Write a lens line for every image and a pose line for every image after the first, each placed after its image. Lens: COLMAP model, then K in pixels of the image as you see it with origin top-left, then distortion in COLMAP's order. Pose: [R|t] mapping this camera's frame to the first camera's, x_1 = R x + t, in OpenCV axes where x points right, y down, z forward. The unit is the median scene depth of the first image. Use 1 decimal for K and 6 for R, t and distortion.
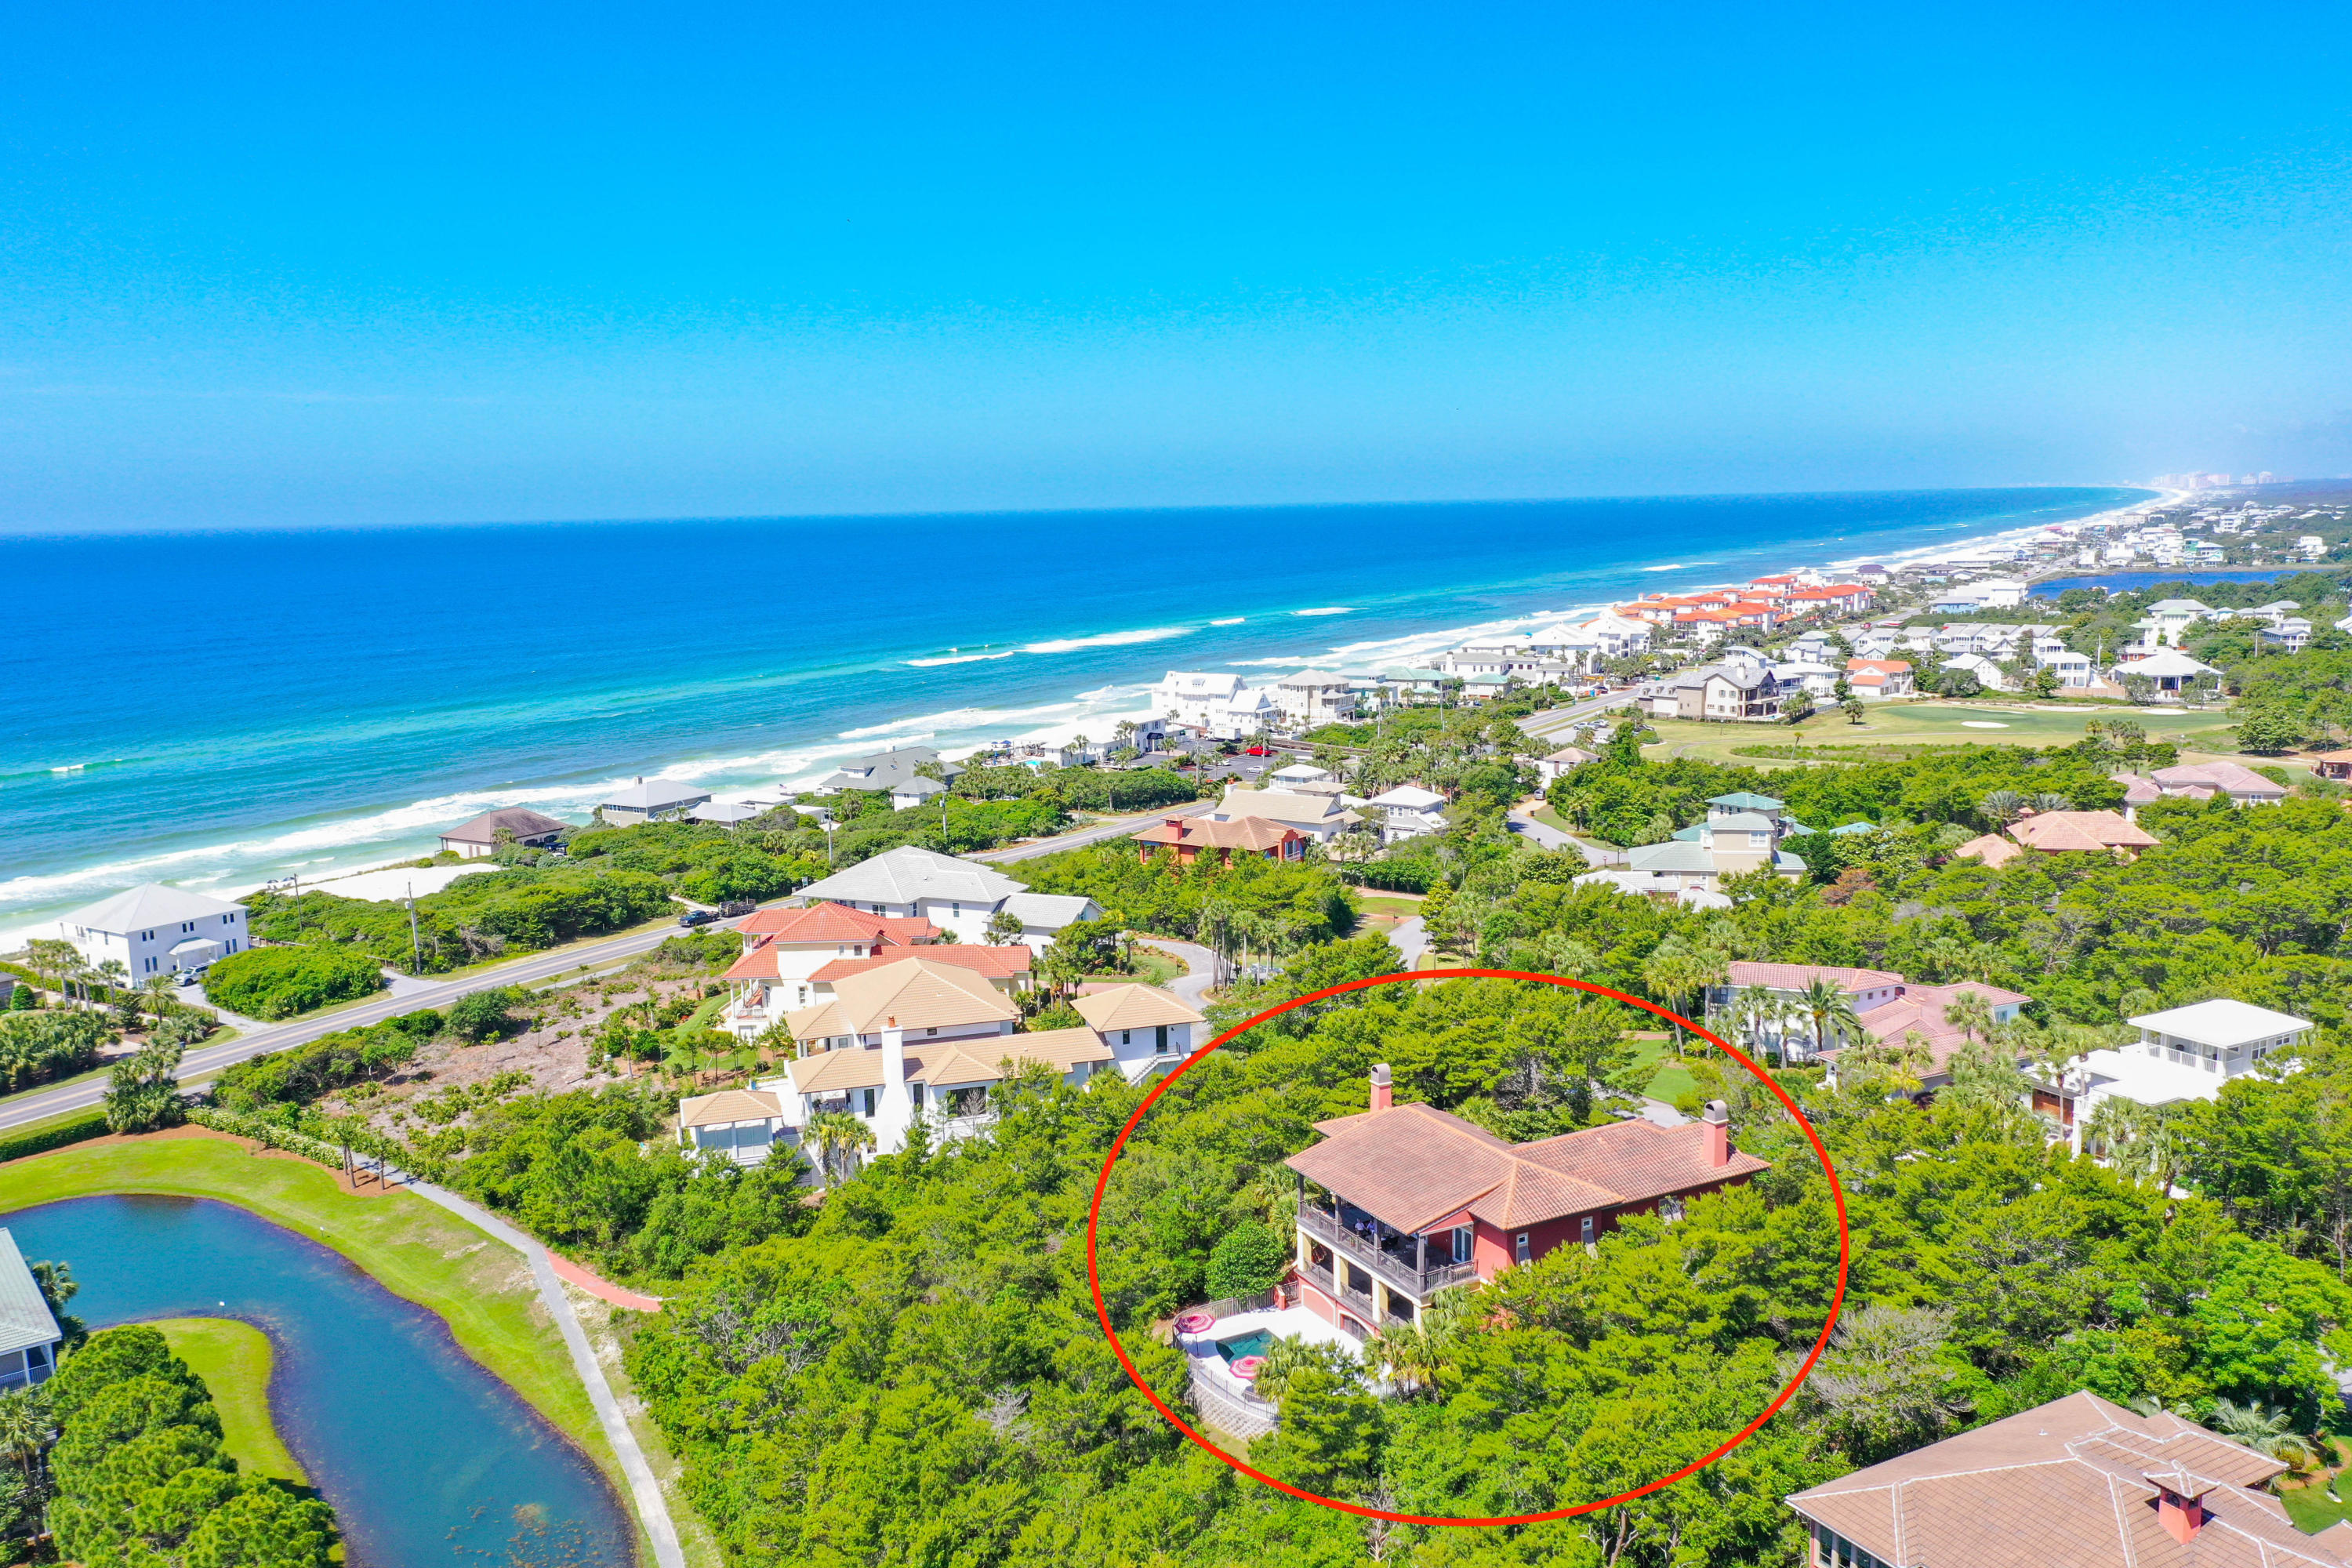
lens RADIAL K [[1859.2, 0, 1173.1], [0, 1859.2, 790.1], [0, 0, 1]] dist [-0.005147, 0.007408]
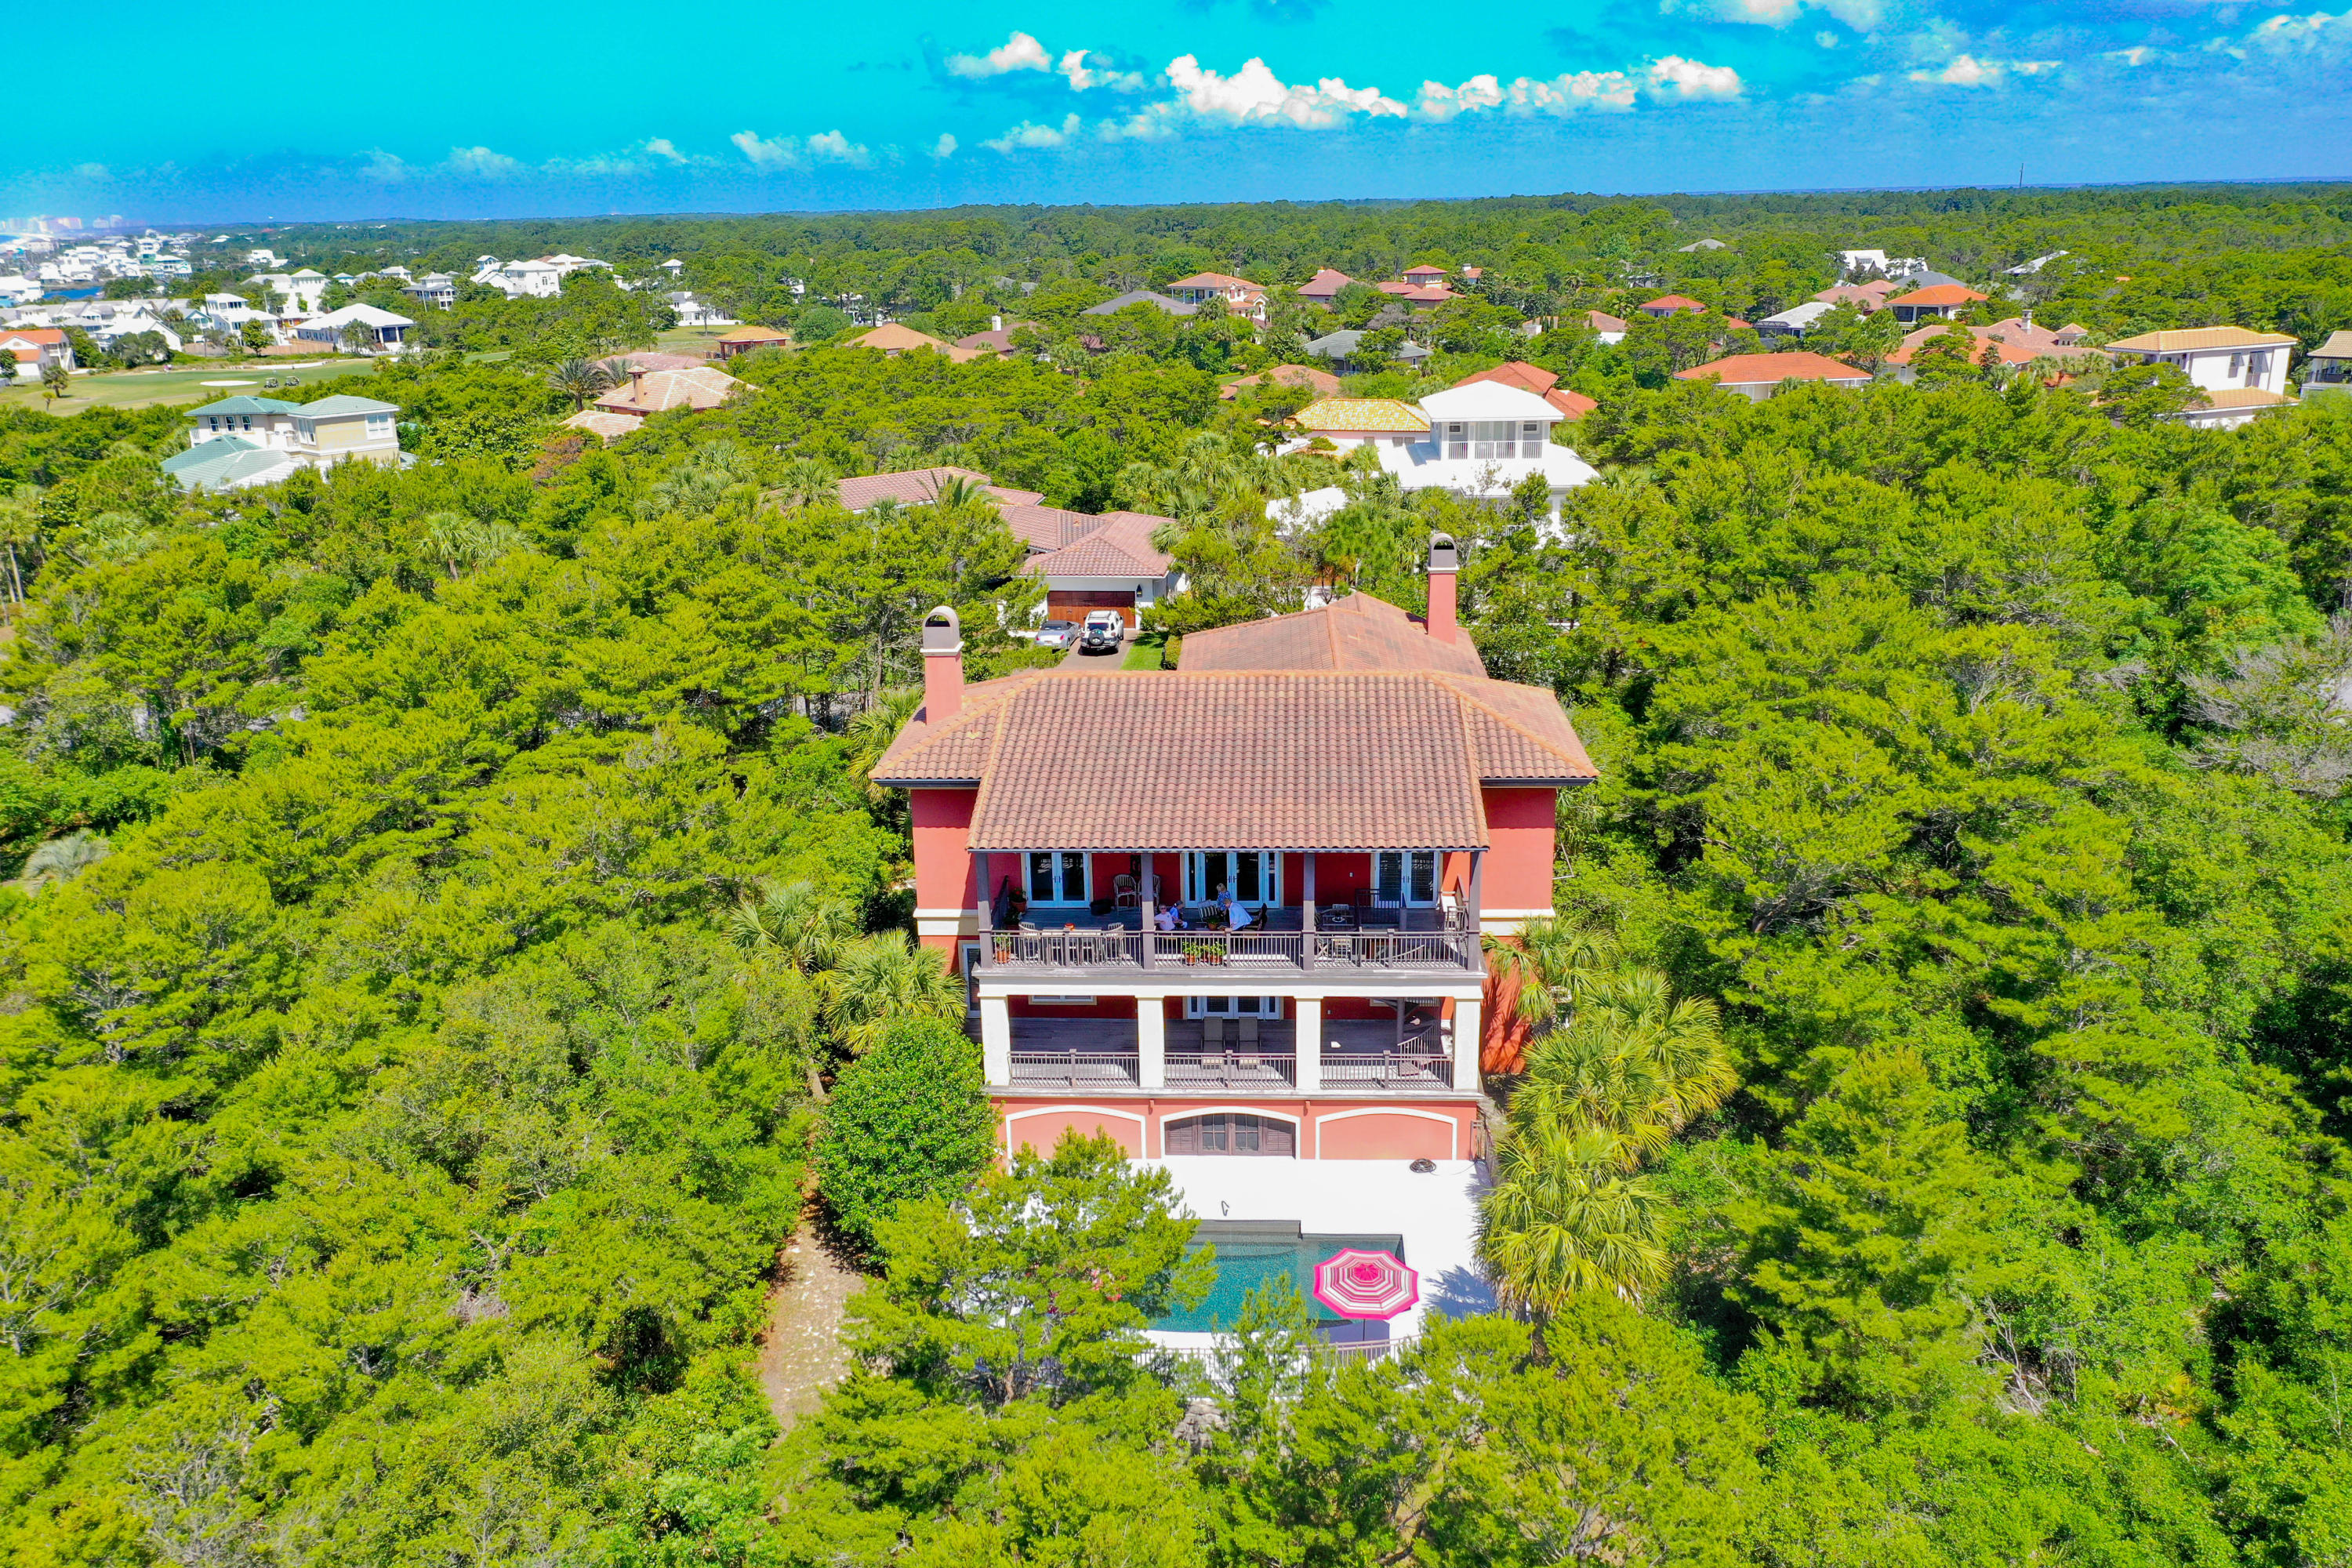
lens RADIAL K [[1859.2, 0, 1173.1], [0, 1859.2, 790.1], [0, 0, 1]] dist [-0.005147, 0.007408]
pose [[0.515470, -0.244827, 0.821188, -0.195159], [0.137809, 0.969527, 0.202549, 0.086598], [-0.845754, 0.008759, 0.533501, 0.577377]]
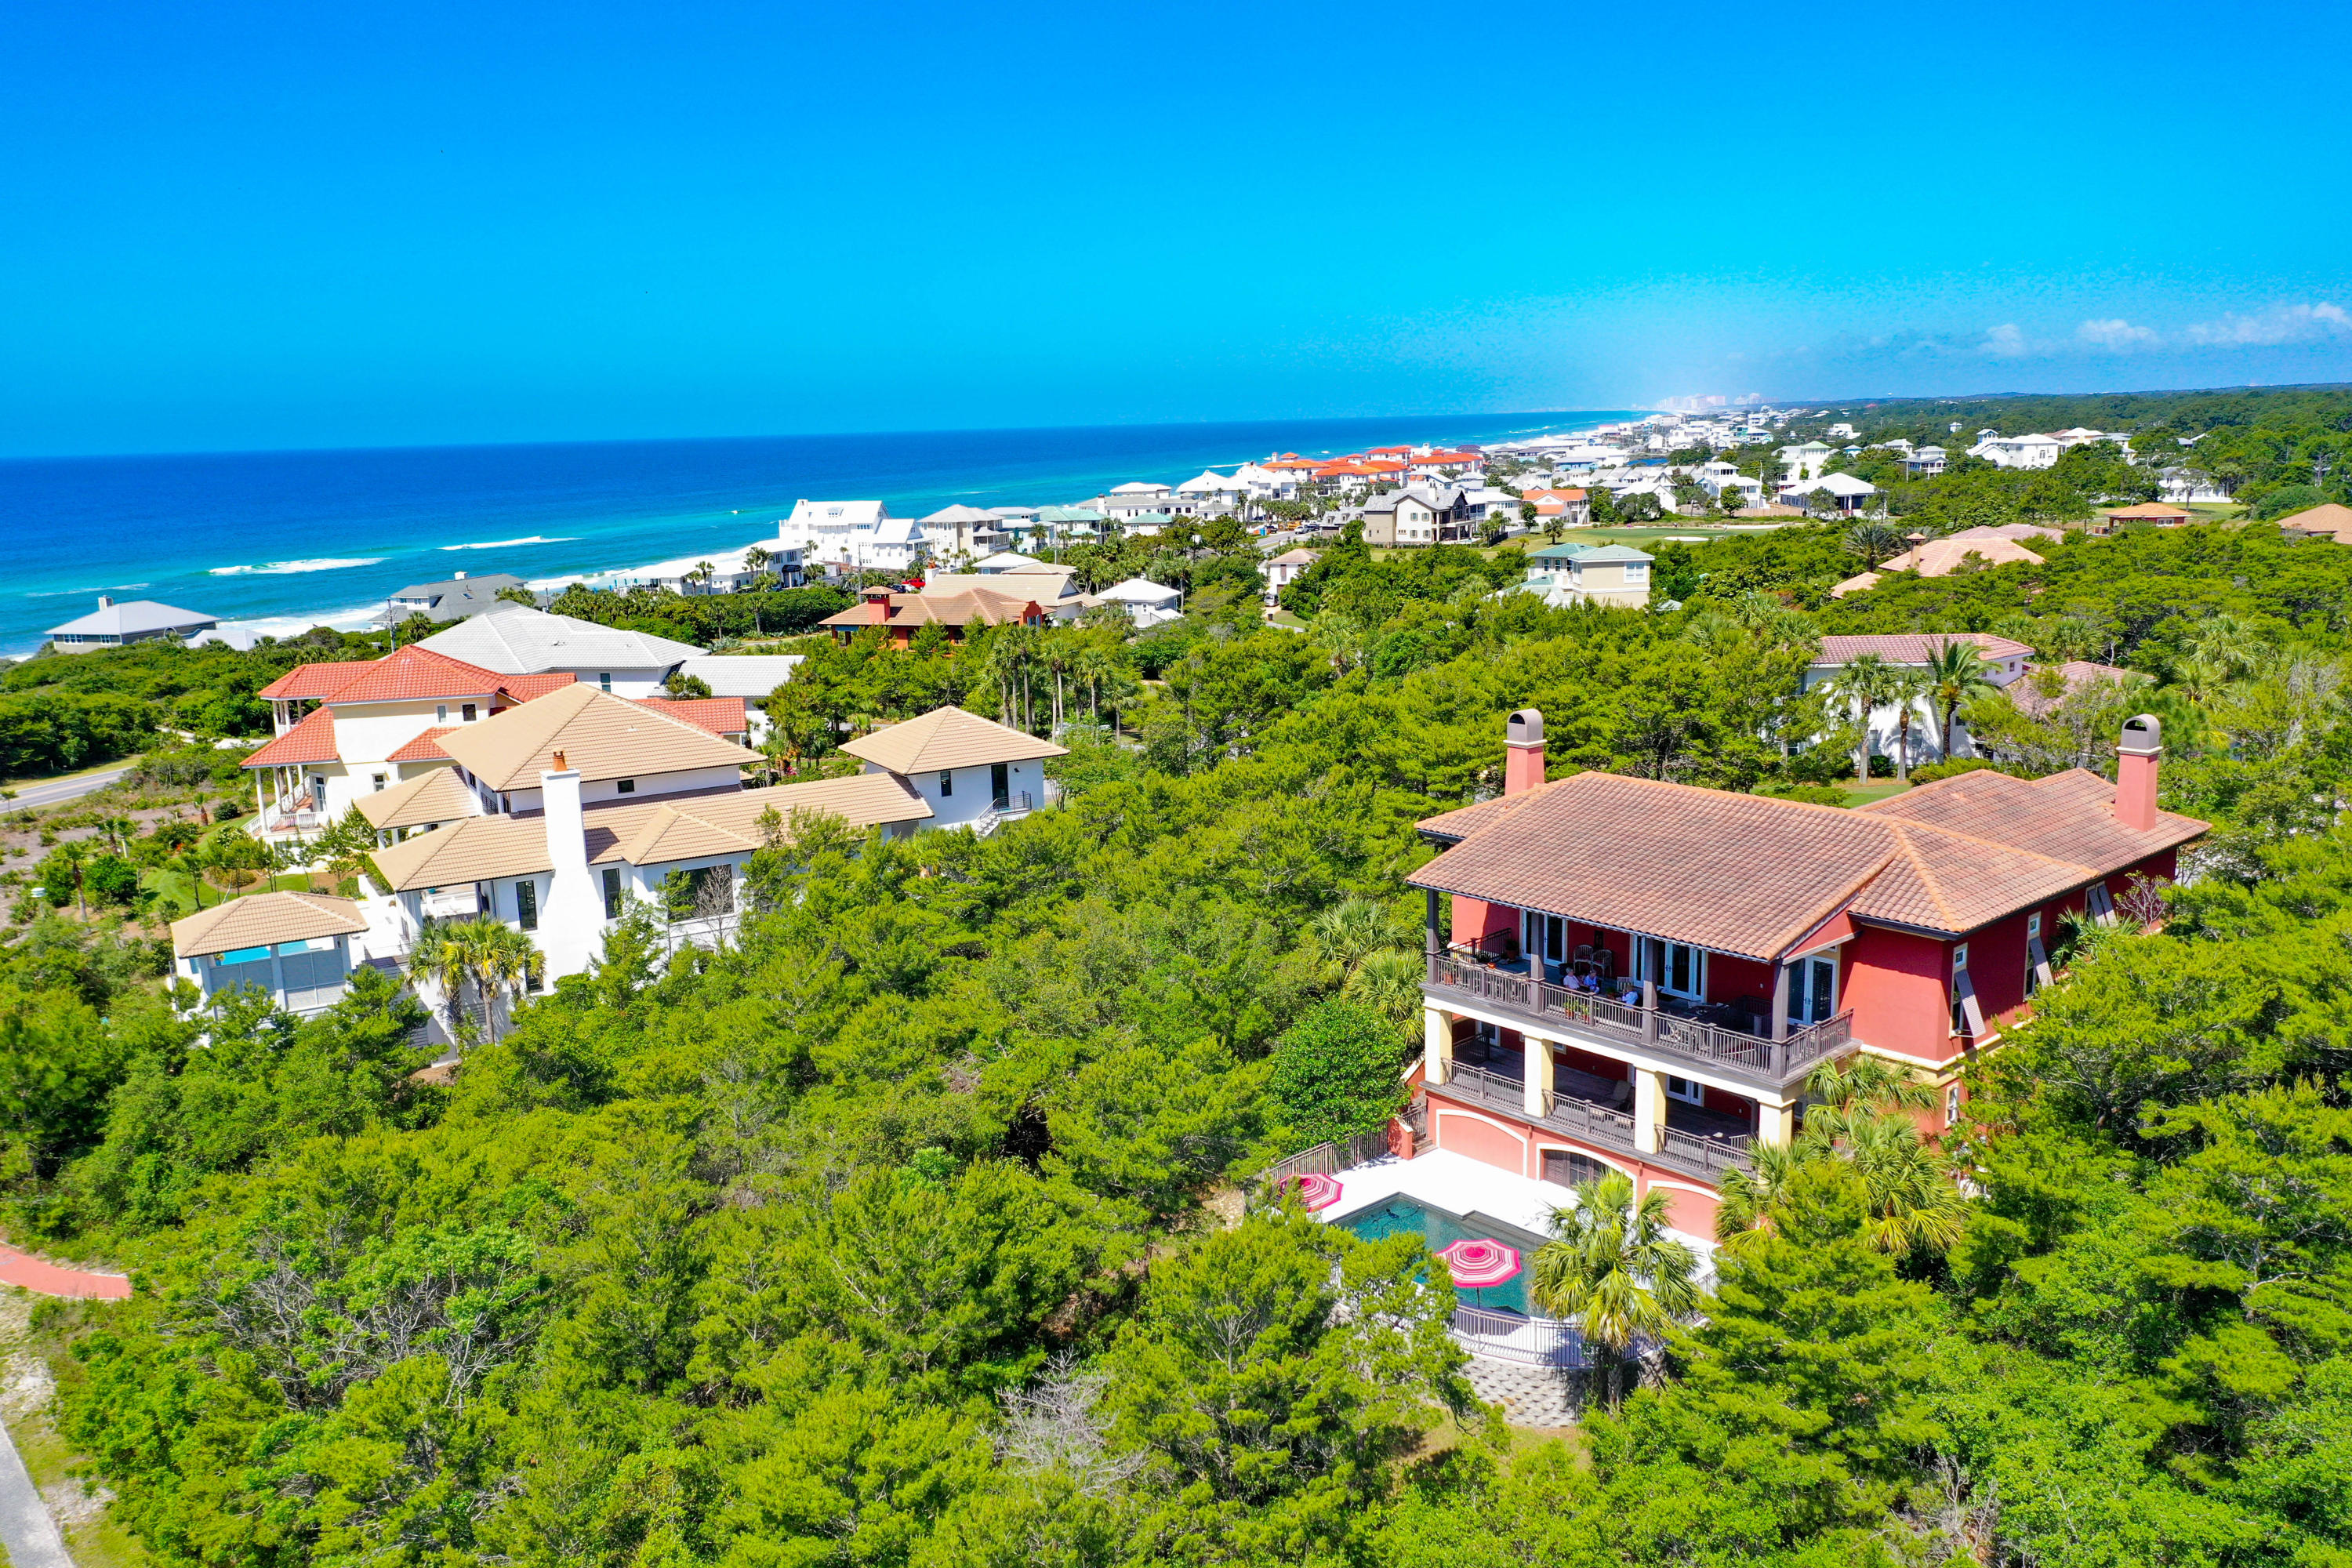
lens RADIAL K [[1859.2, 0, 1173.1], [0, 1859.2, 790.1], [0, 0, 1]] dist [-0.005147, 0.007408]
pose [[0.973283, -0.051263, 0.223812, -0.094566], [0.043060, 0.998215, 0.041384, 0.116896], [-0.225534, -0.030641, 0.973753, 0.390873]]
